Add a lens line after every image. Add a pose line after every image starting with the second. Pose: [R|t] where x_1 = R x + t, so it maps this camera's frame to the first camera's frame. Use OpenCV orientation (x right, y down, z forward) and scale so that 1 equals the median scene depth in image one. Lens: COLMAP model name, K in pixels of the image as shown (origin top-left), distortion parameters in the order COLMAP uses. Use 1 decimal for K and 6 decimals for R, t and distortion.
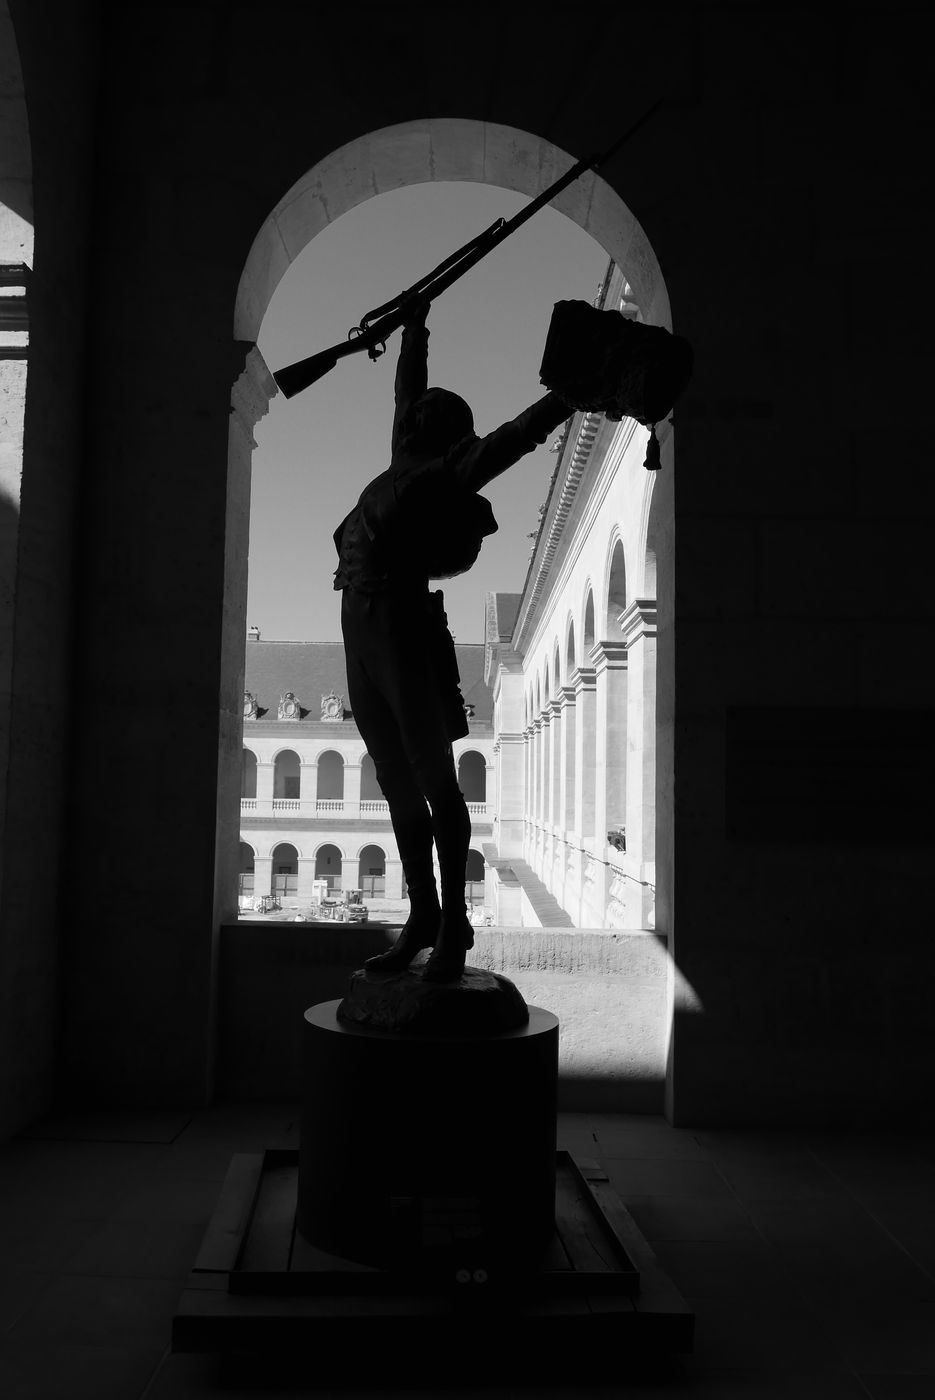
lens RADIAL K [[1185.5, 0, 467.7], [0, 1185.5, 700.1], [0, 0, 1]] dist [-0.015409, 0.009599]
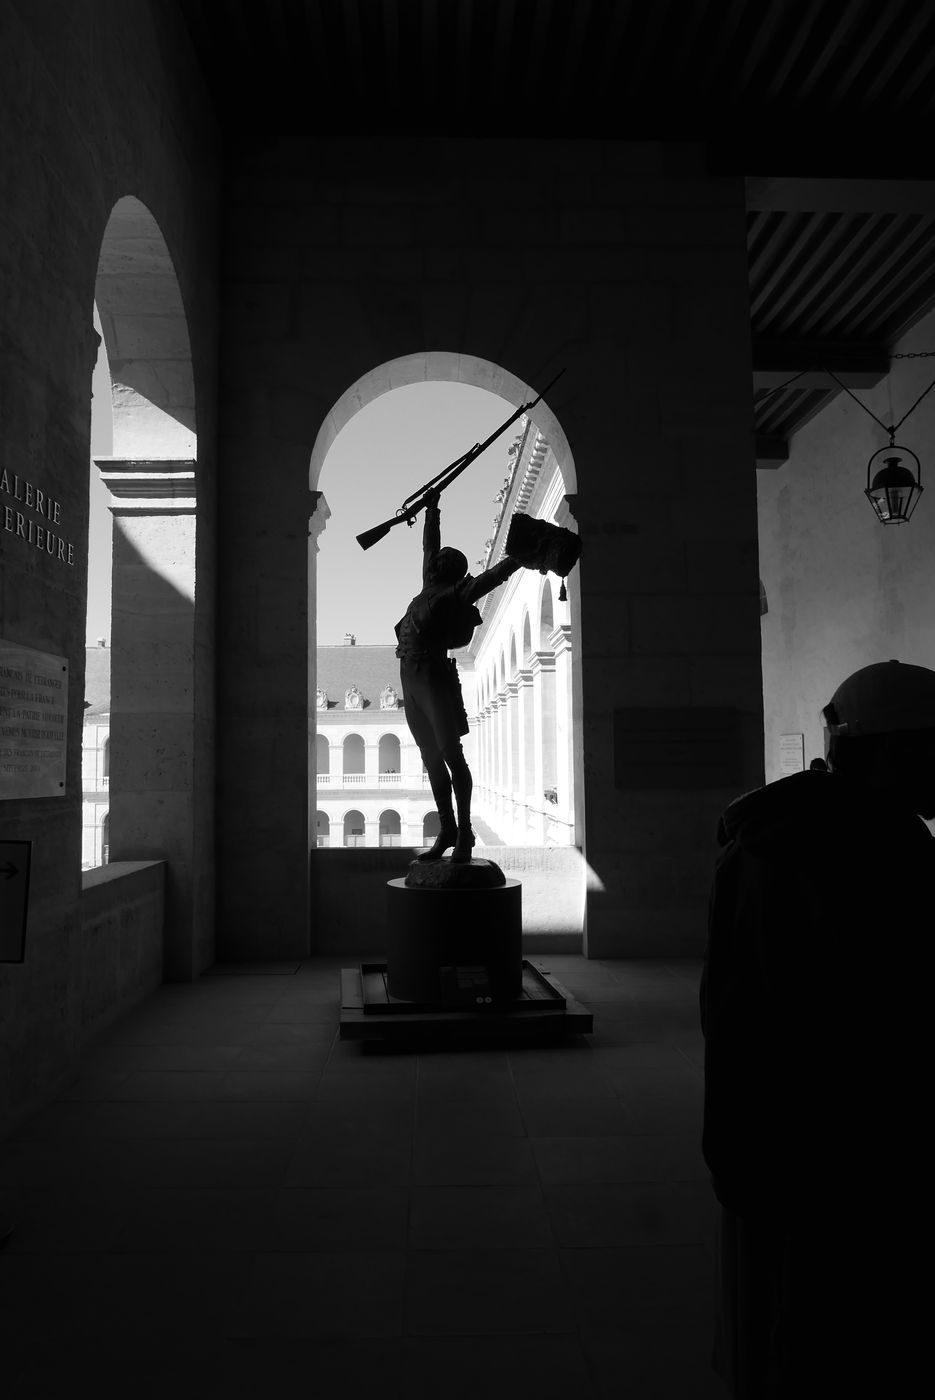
lens RADIAL K [[983.4, 0, 469.4], [0, 983.4, 695.1], [0, 0, 1]] dist [-0.030796, 0.029725]
pose [[0.998718, -0.024619, 0.044234, -0.045966], [0.024305, 0.999676, 0.007622, -0.029059], [-0.044407, -0.006537, 0.998992, -0.378120]]
